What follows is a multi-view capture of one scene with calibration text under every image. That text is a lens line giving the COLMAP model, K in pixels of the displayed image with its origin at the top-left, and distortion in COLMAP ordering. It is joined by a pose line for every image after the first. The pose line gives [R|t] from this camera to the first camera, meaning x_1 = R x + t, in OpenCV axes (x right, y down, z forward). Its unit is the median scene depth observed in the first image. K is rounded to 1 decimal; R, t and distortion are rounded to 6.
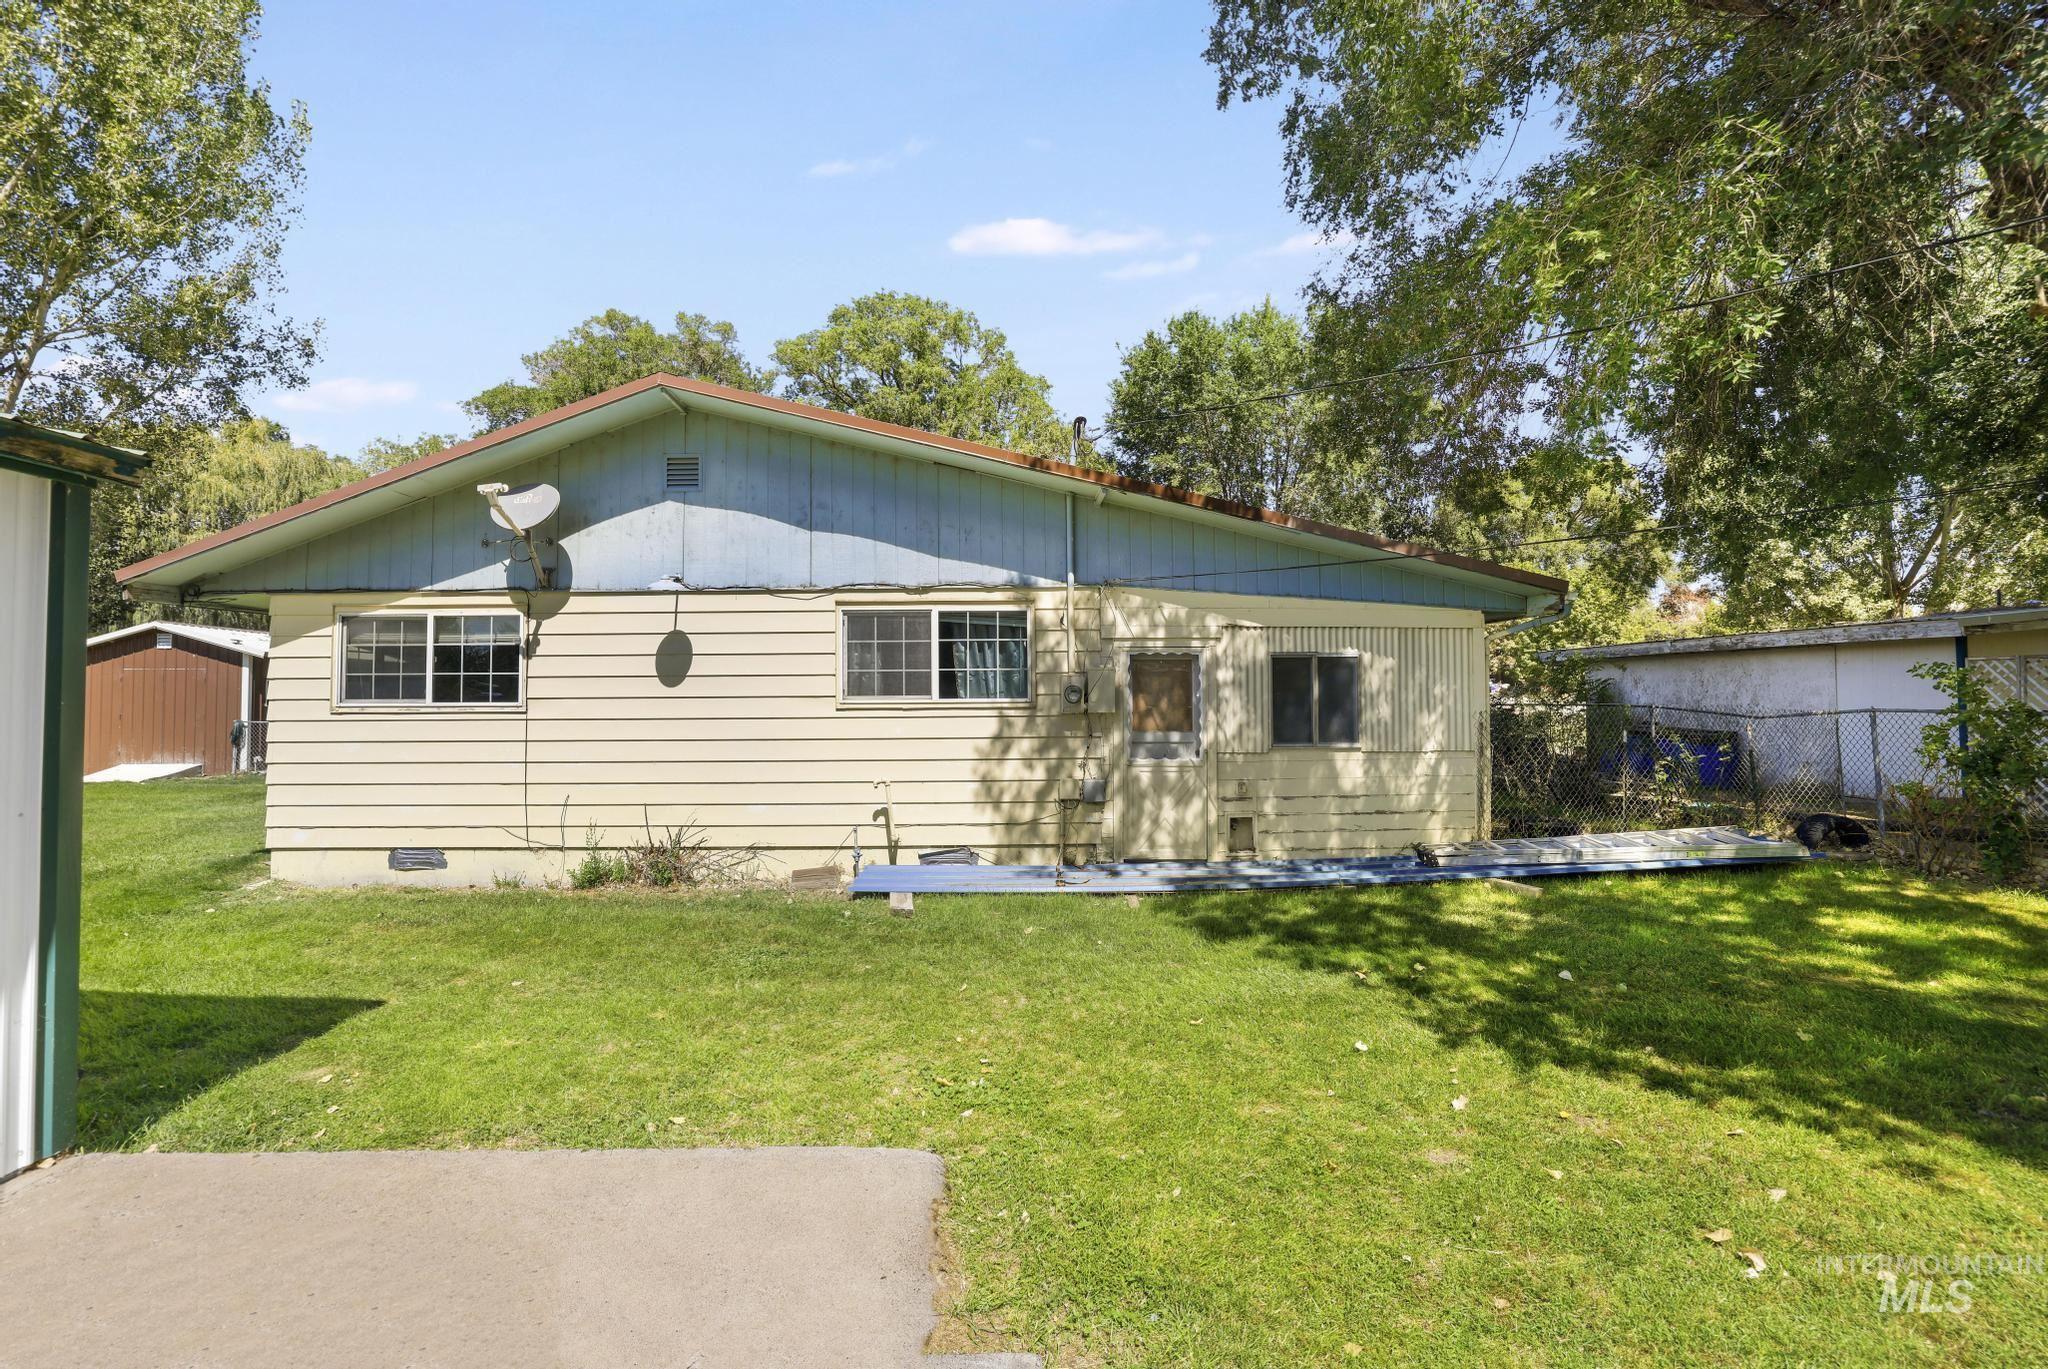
lens RADIAL K [[914.7, 0, 1012.8], [0, 914.7, 662.3], [0, 0, 1]] dist [-0.038775, 0.016001]
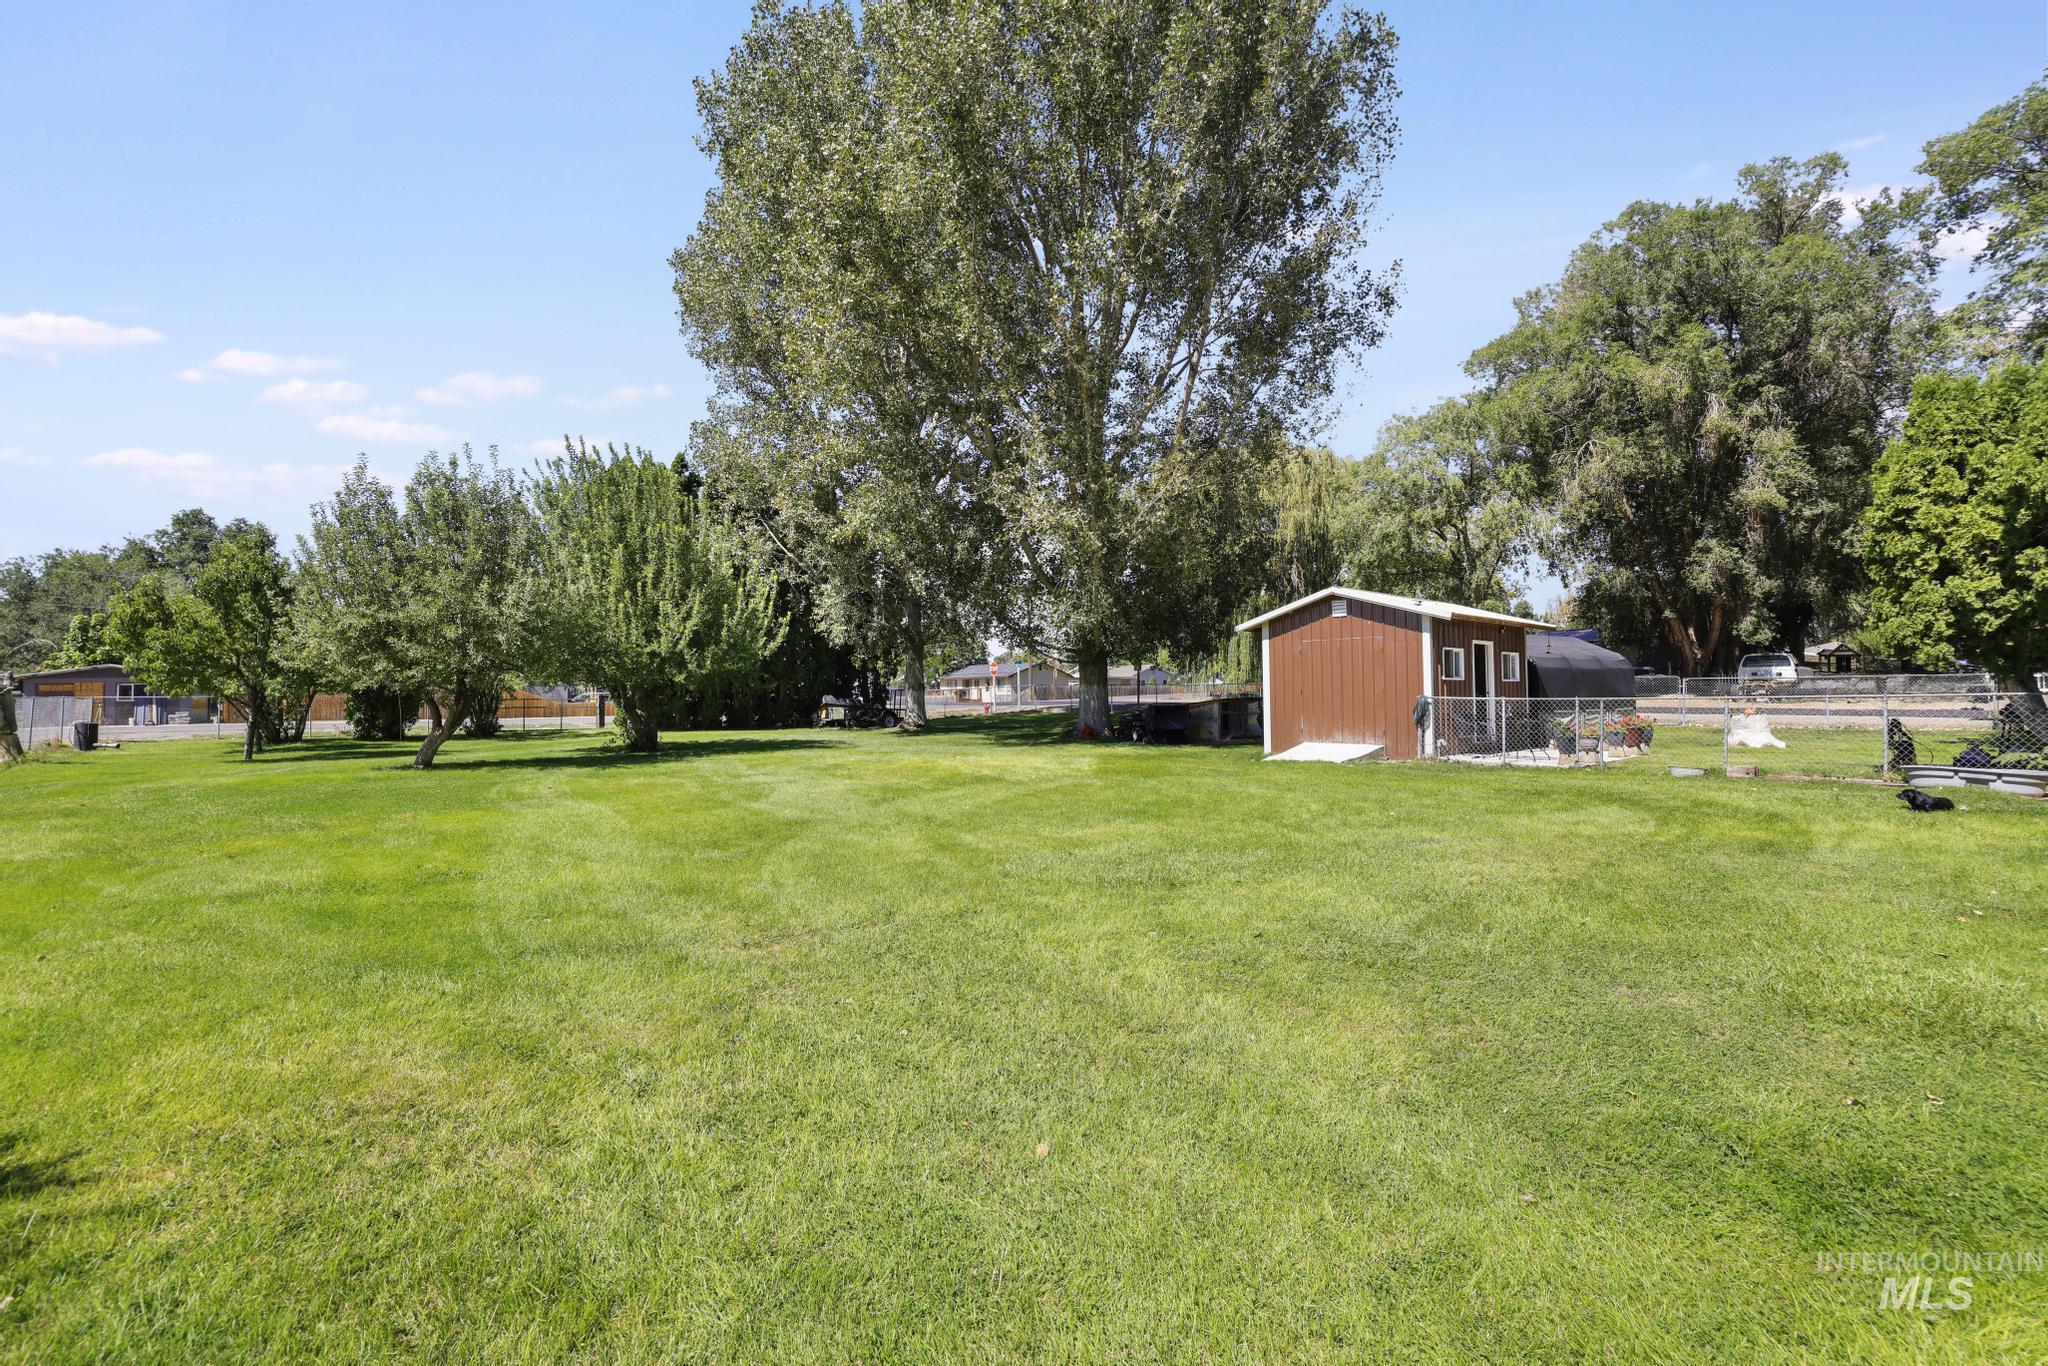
lens RADIAL K [[914.7, 0, 1014.8], [0, 914.7, 662.8], [0, 0, 1]] dist [-0.038775, 0.016001]
pose [[0.605484, -0.021992, -0.795554, -0.949997], [0.029151, 0.999560, -0.005444, 0.061855], [0.795324, -0.019895, 0.605858, 0.413878]]
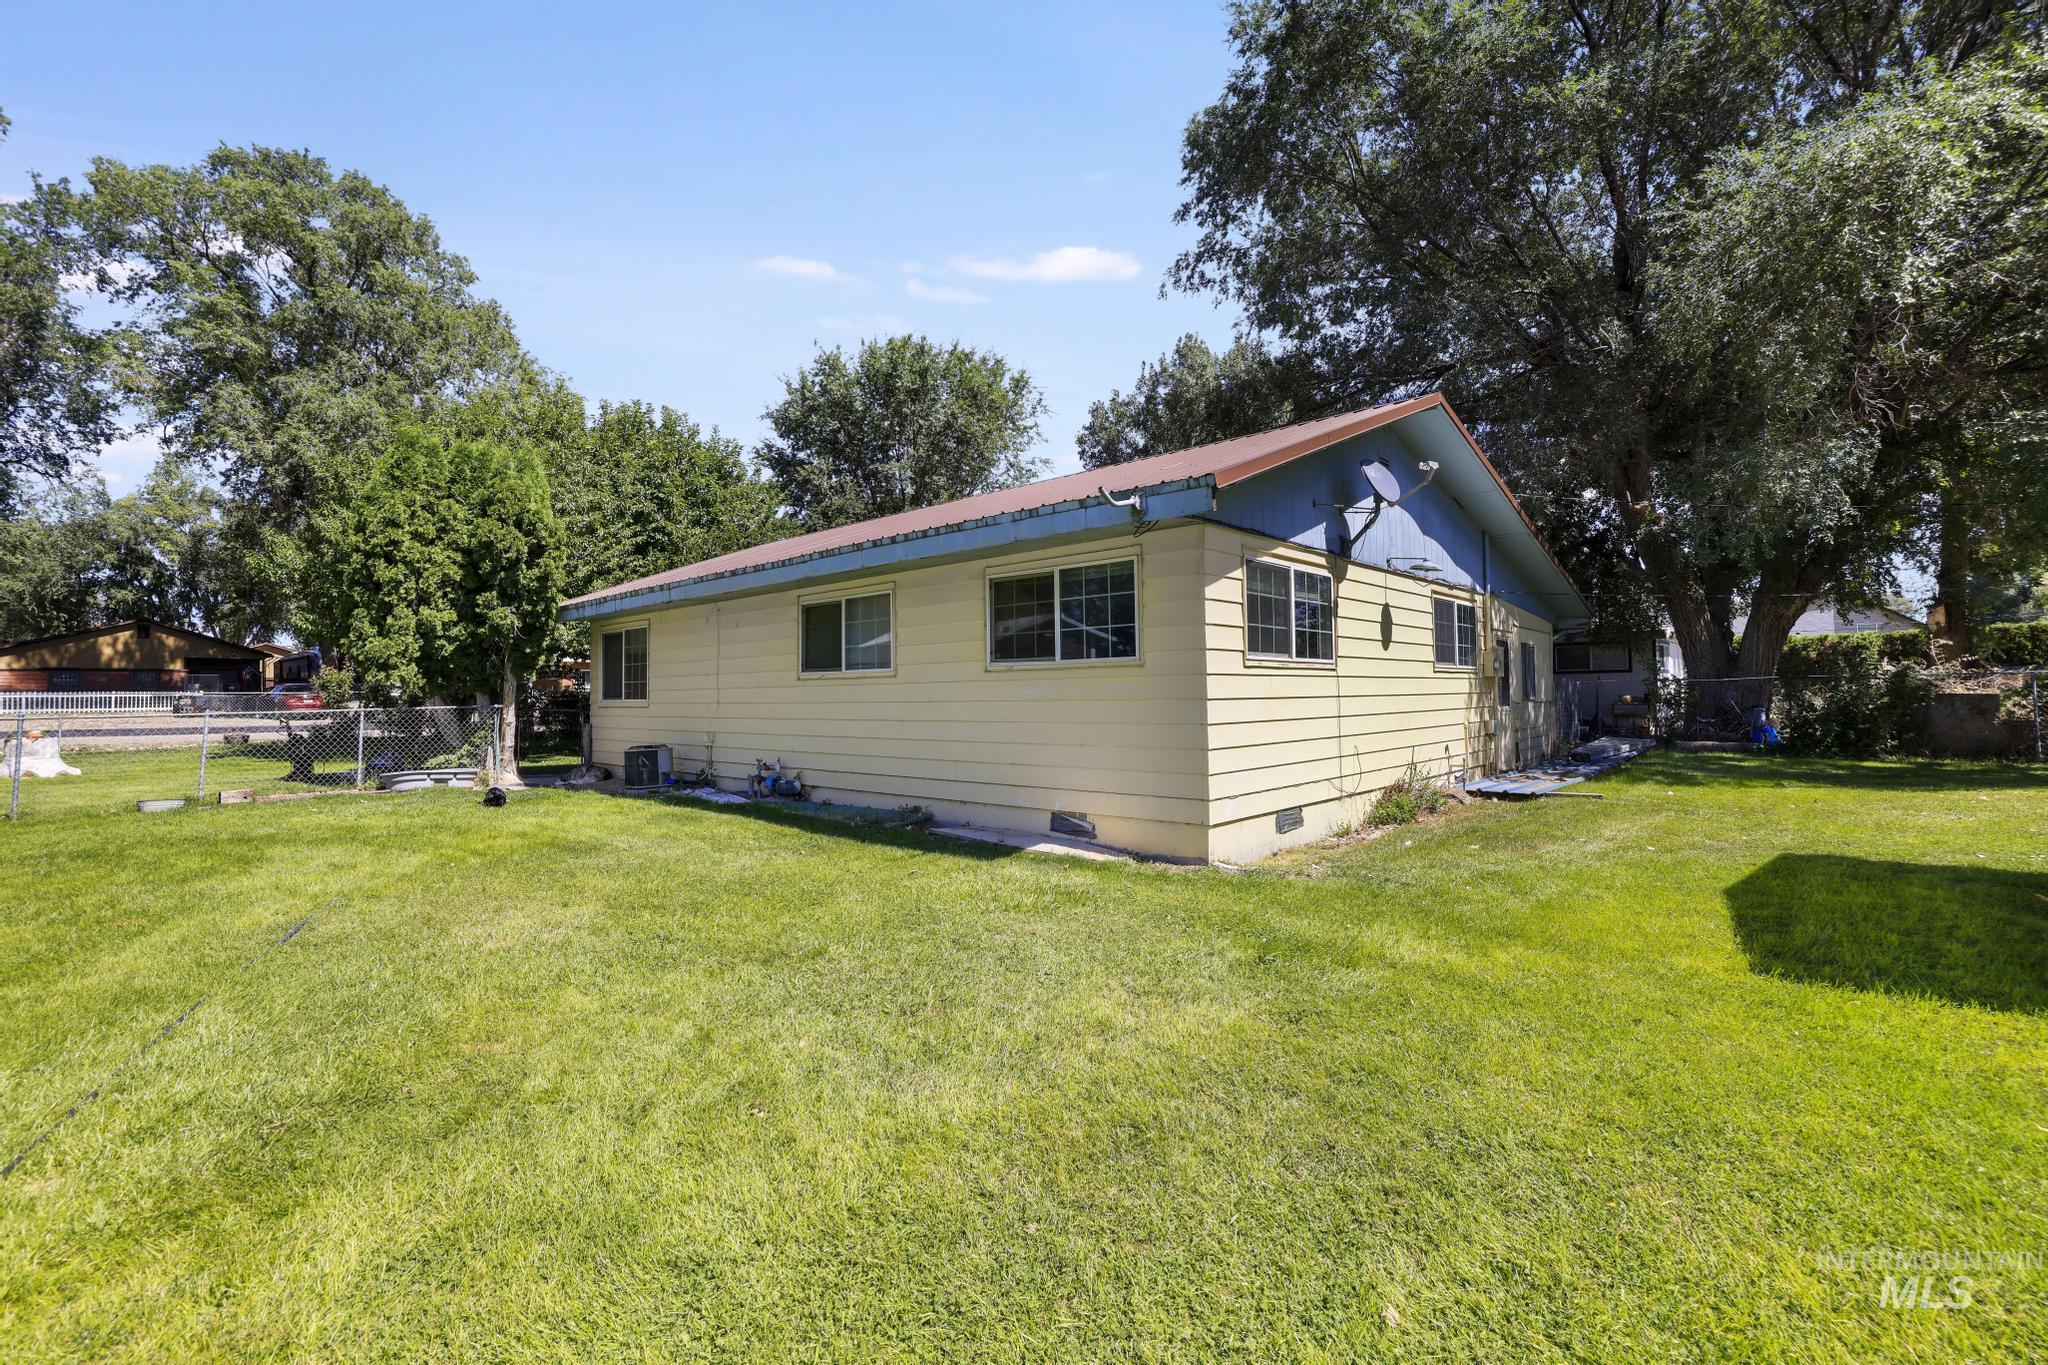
lens RADIAL K [[906.1, 0, 1002.6], [0, 906.1, 653.3], [0, 0, 1]] dist [-0.039977, 0.015957]
pose [[0.697957, 0.033167, 0.715371, -1.559801], [-0.018422, 0.999428, -0.028363, 0.073259], [-0.715902, 0.006617, 0.698169, 0.539708]]
